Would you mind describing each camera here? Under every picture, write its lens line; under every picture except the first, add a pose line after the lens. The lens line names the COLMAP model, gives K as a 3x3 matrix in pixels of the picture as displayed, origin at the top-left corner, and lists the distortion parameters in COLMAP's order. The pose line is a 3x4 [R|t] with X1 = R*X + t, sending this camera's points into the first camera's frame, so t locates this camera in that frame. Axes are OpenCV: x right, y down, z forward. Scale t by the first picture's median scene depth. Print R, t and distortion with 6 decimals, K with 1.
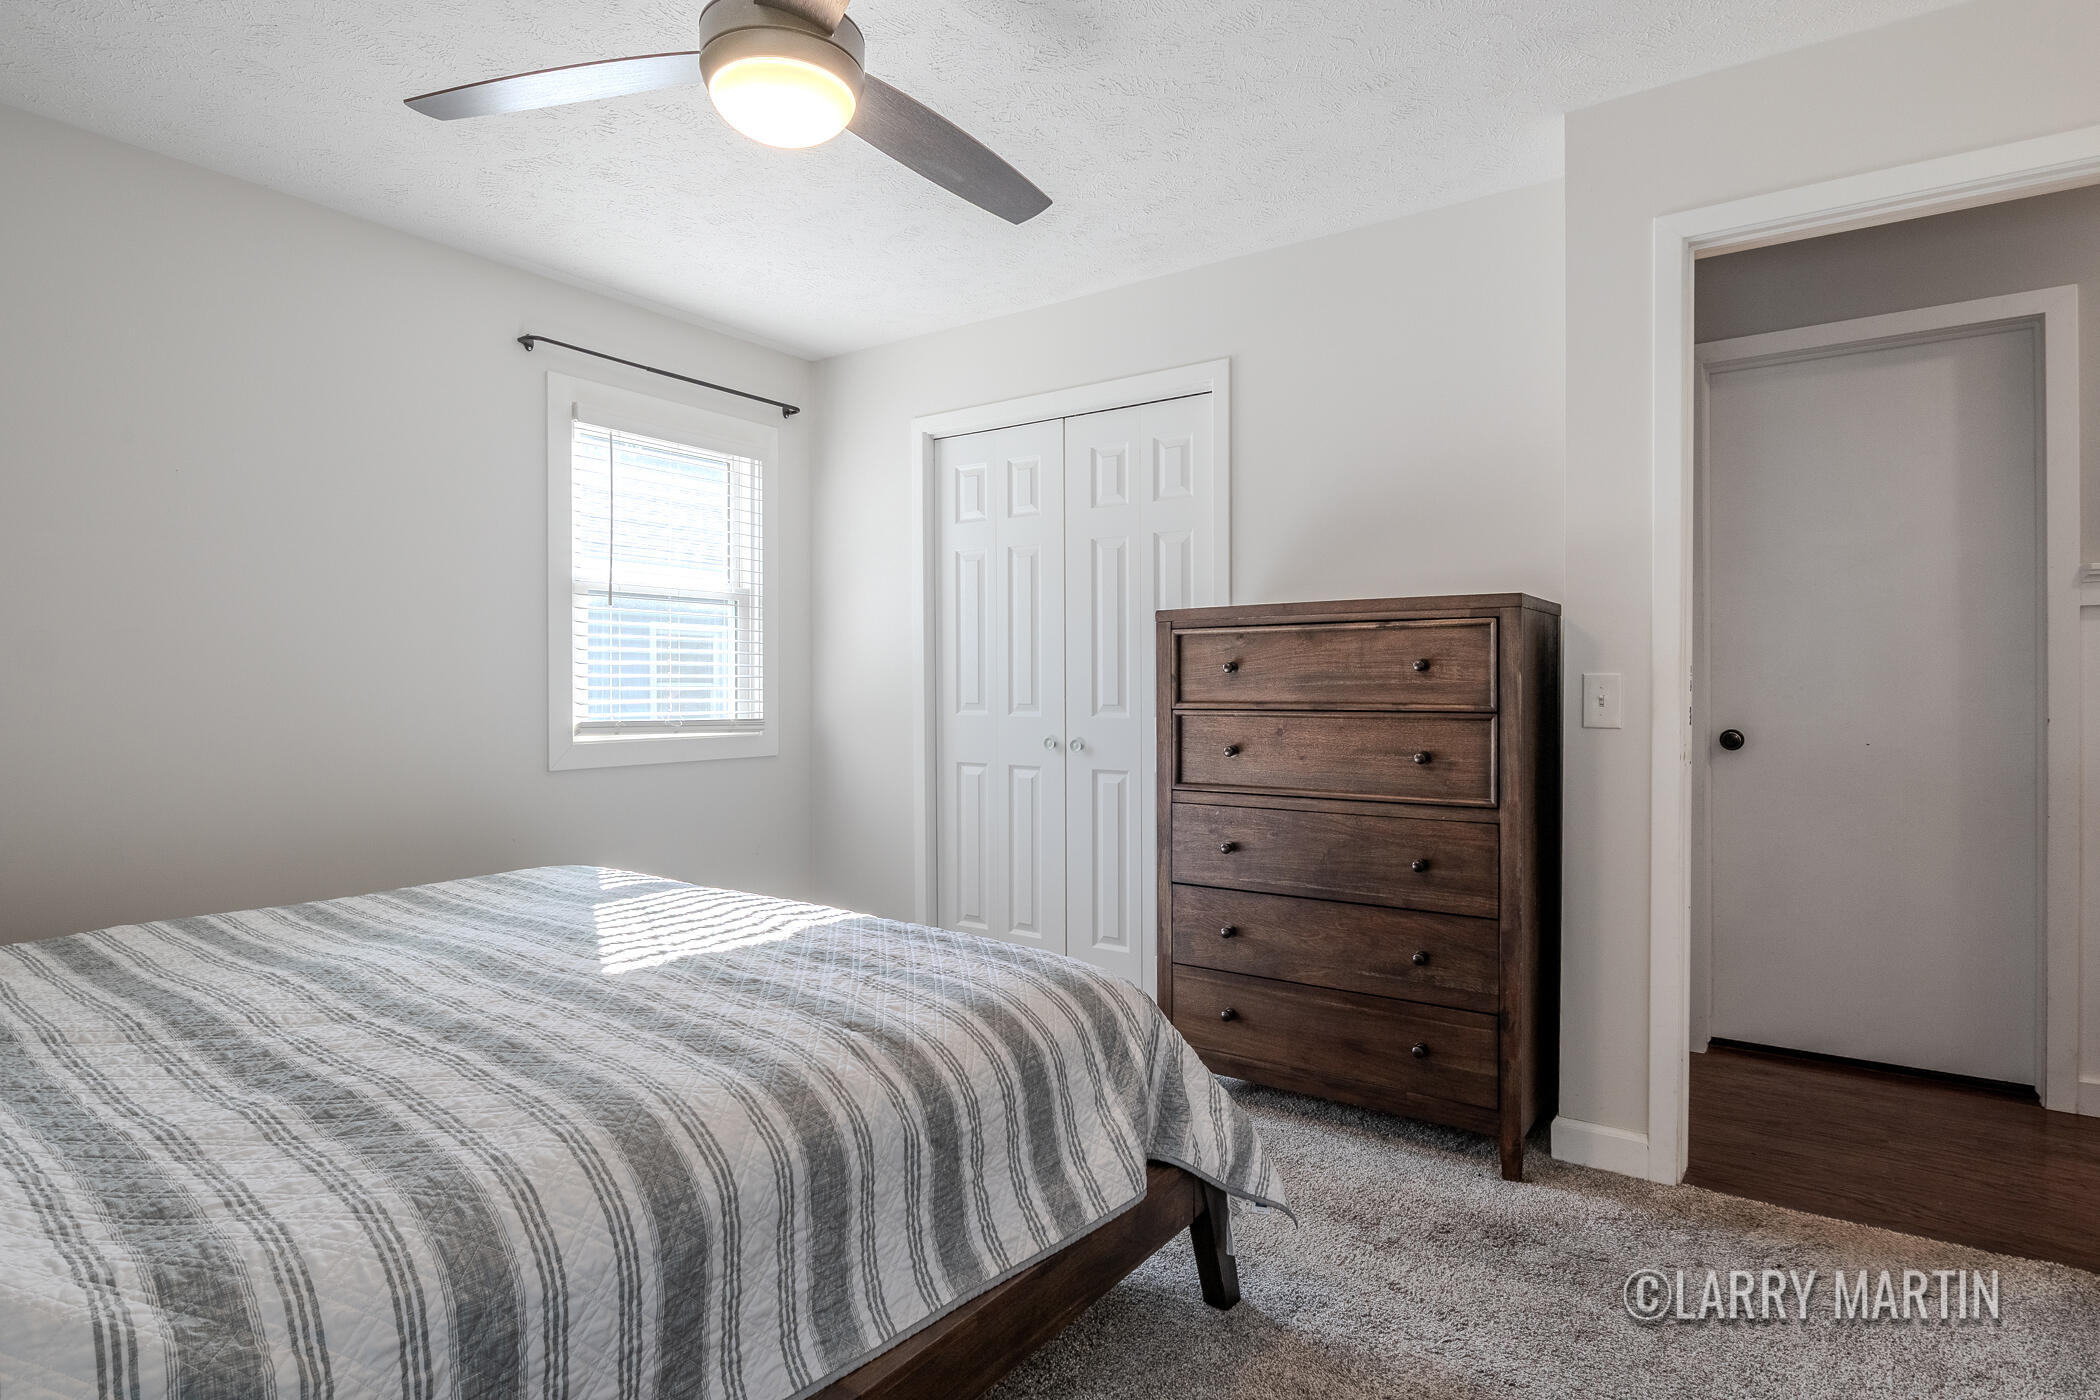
lens RADIAL K [[1106.3, 0, 1050.0], [0, 1106.3, 700.0], [0, 0, 1]] dist [-0.006398, -0.000523]
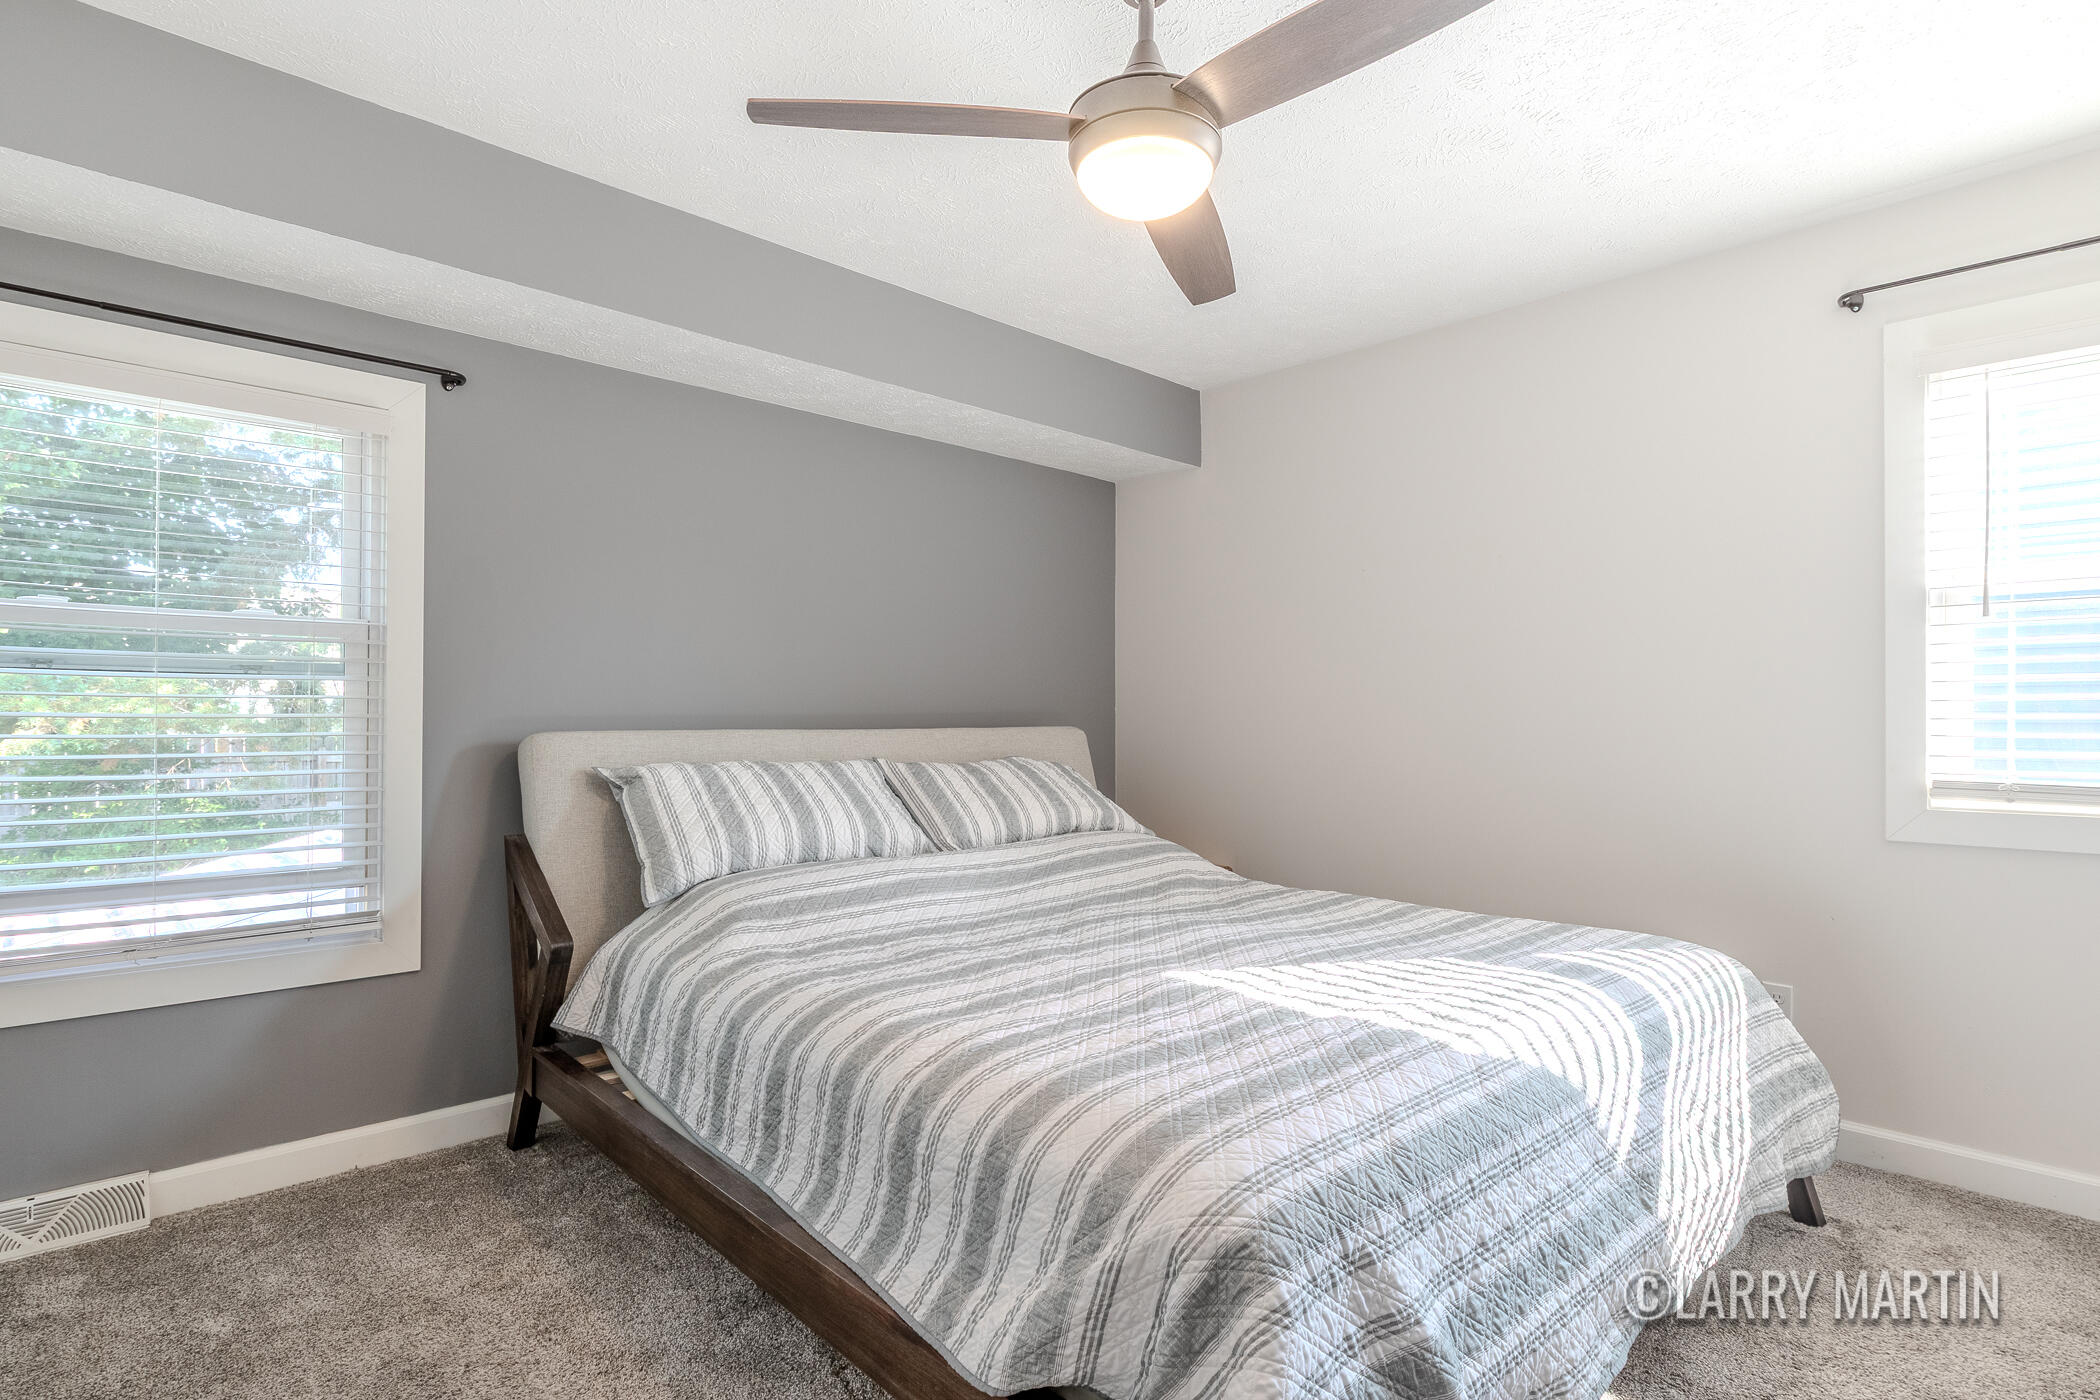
lens RADIAL K [[1106.3, 0, 1050.0], [0, 1106.3, 700.0], [0, 0, 1]] dist [-0.006398, -0.000523]
pose [[-0.171104, -0.014144, -0.985151, 0.399432], [-0.024026, 0.999659, -0.010179, -0.011507], [0.984960, 0.021928, -0.171385, 0.547888]]
